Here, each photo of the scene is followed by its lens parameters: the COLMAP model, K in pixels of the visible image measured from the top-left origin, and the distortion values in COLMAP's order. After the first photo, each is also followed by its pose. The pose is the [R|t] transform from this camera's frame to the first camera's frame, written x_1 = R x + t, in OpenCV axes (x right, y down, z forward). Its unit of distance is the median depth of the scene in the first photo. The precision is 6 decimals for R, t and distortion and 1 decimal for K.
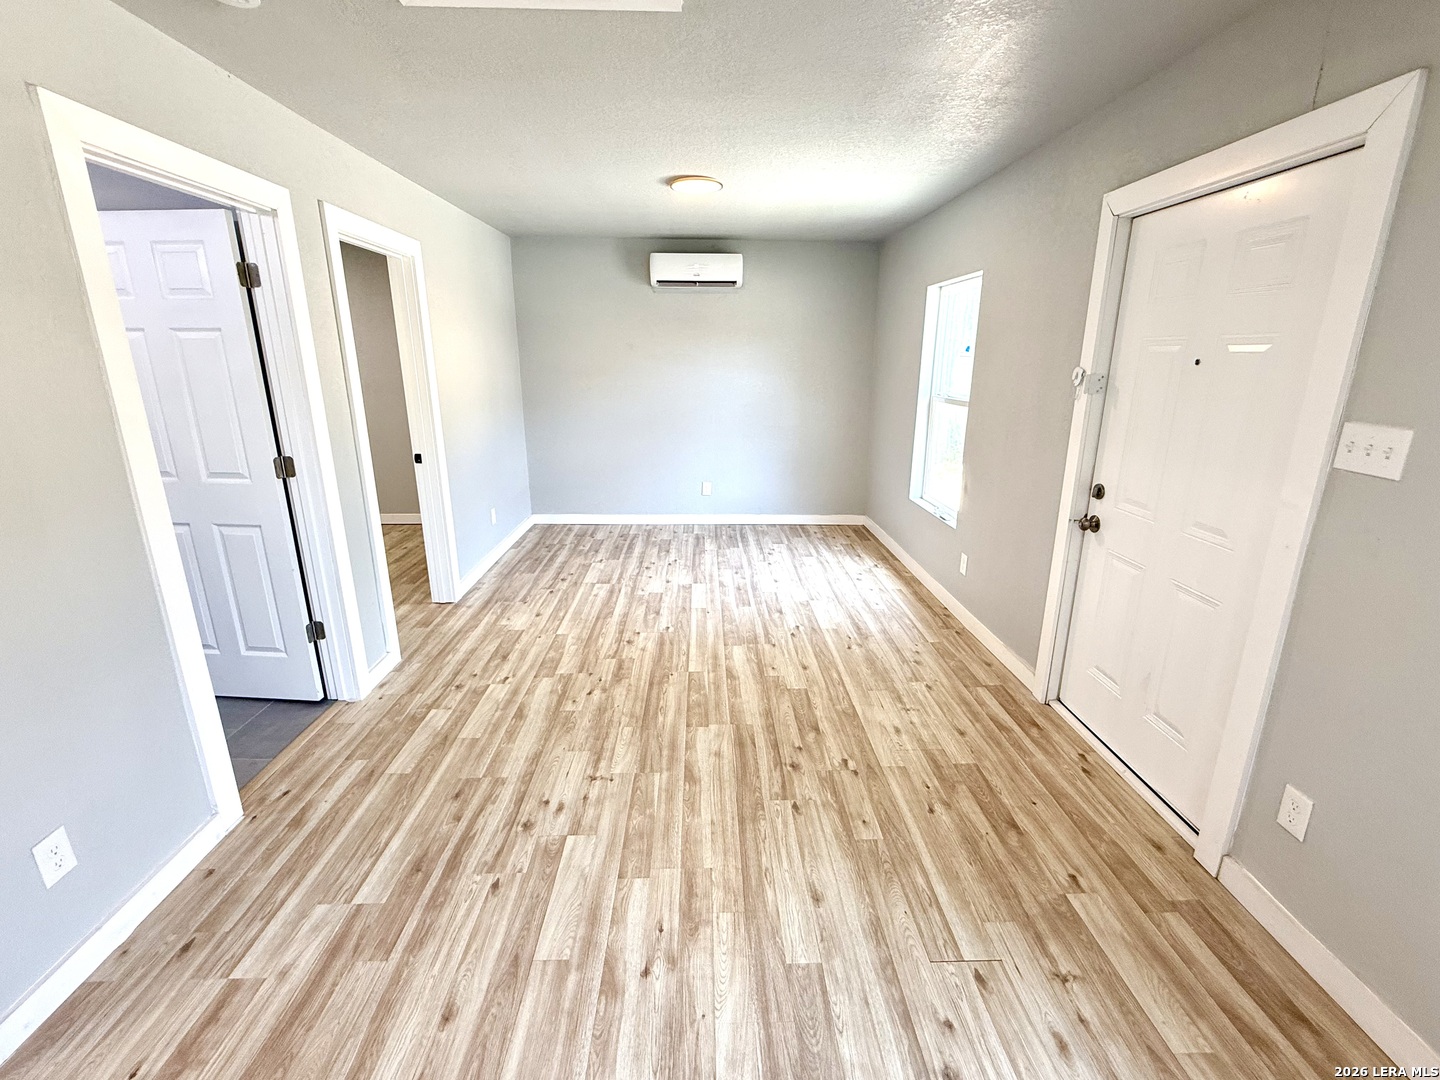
lens RADIAL K [[635.1, 0, 720.3], [0, 635.1, 543.8], [0, 0, 1]] dist [-0.000620, -0.000006]
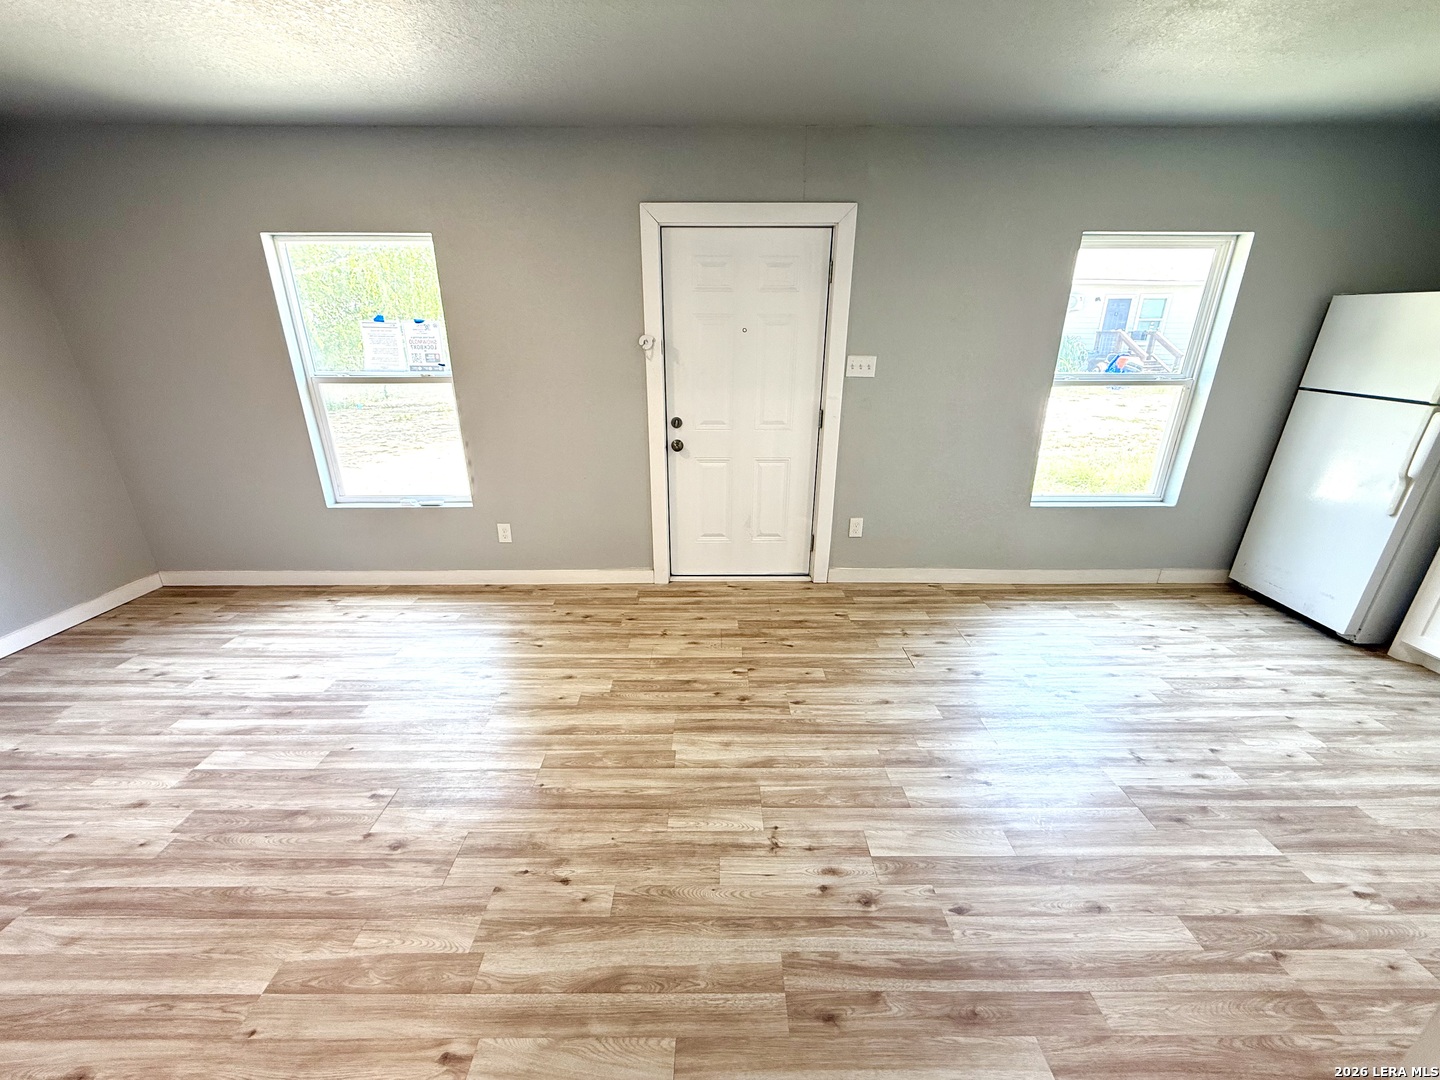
lens RADIAL K [[573.4, 0, 719.7], [0, 573.4, 541.6], [0, 0, 1]] dist [-0.000721, -0.000549]
pose [[0.017968, -0.349916, 0.936609, -0.842194], [0.284105, 0.899933, 0.330764, -0.283925], [-0.958625, 0.260152, 0.115583, 0.968005]]
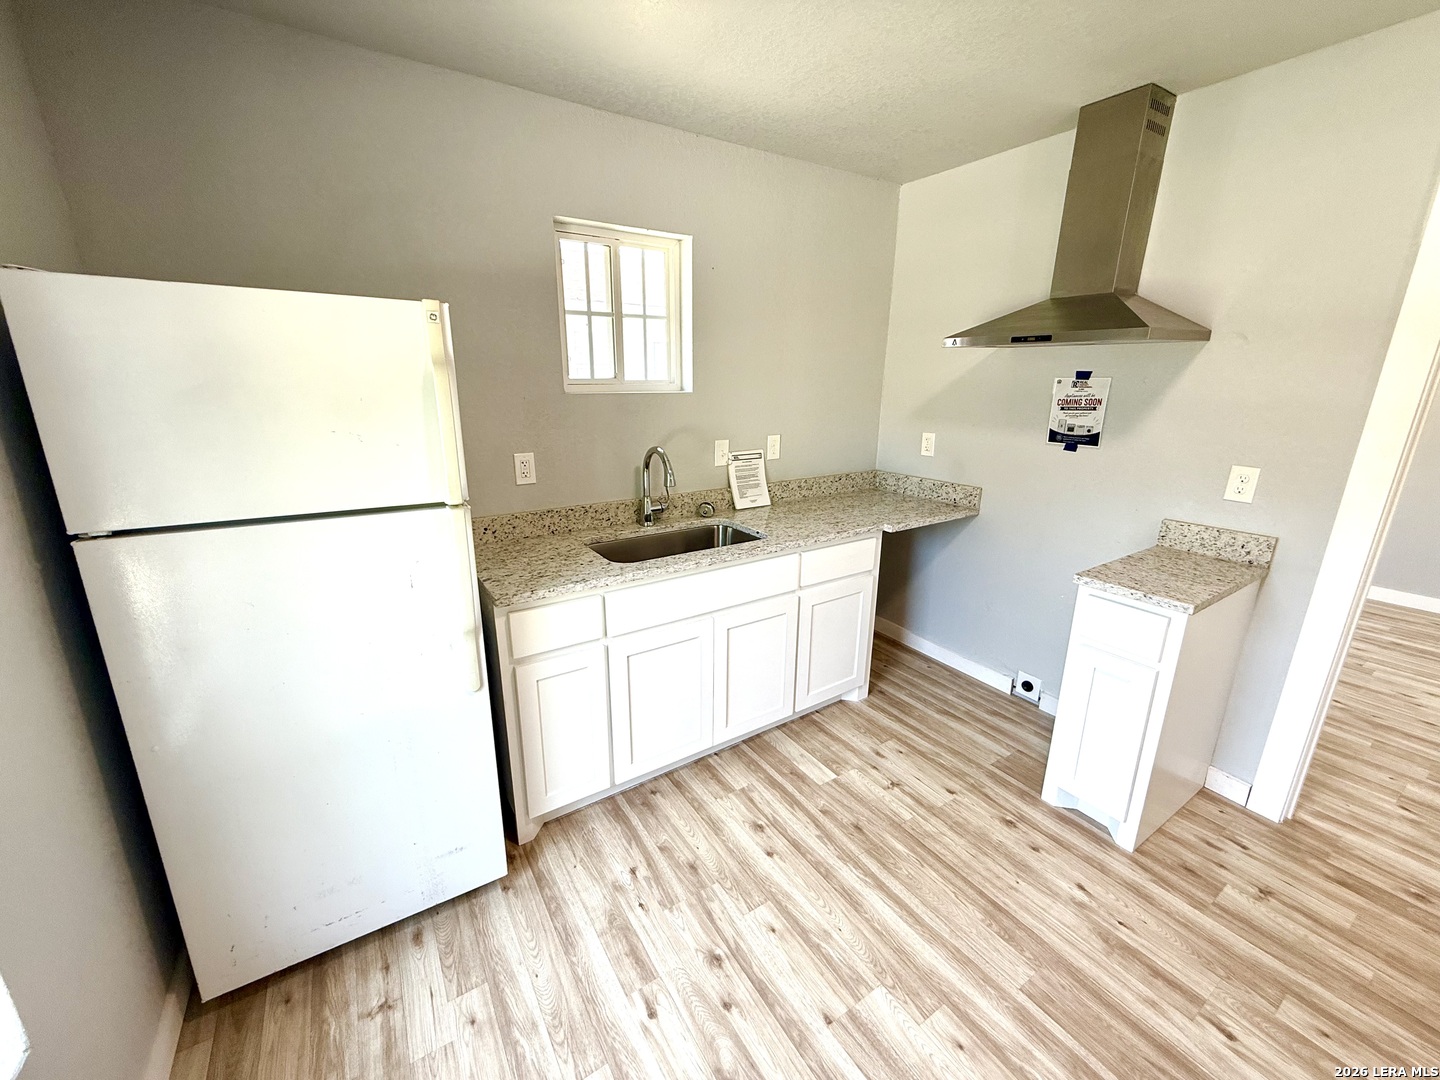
lens RADIAL K [[573.4, 0, 722.4], [0, 573.4, 540.1], [0, 0, 1]] dist [-0.000721, -0.000549]
pose [[-0.854609, 0.136418, -0.501032, 0.445507], [-0.154113, 0.854768, 0.495601, -0.067122], [0.495875, 0.500761, -0.709469, 0.259044]]
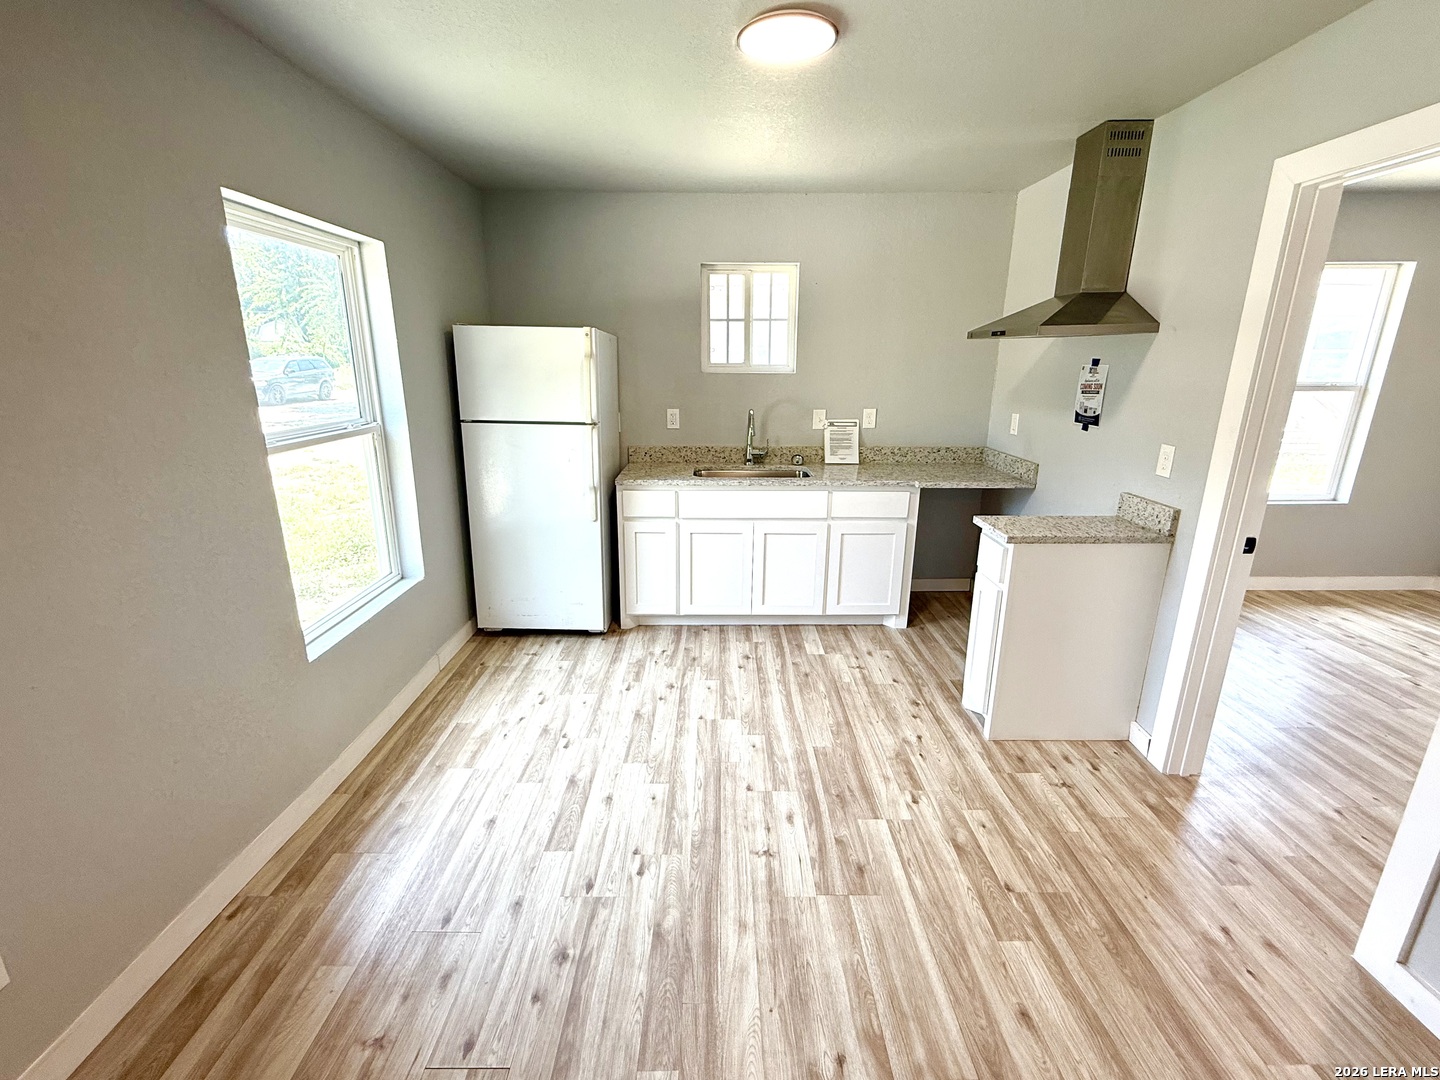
lens RADIAL K [[635.1, 0, 723.2], [0, 635.1, 539.4], [0, 0, 1]] dist [-0.000620, -0.000006]
pose [[-0.999771, -0.013265, 0.016786, 0.030512], [-0.002138, 0.842609, 0.538522, -0.310093], [-0.021288, 0.538363, -0.842444, 1.028963]]
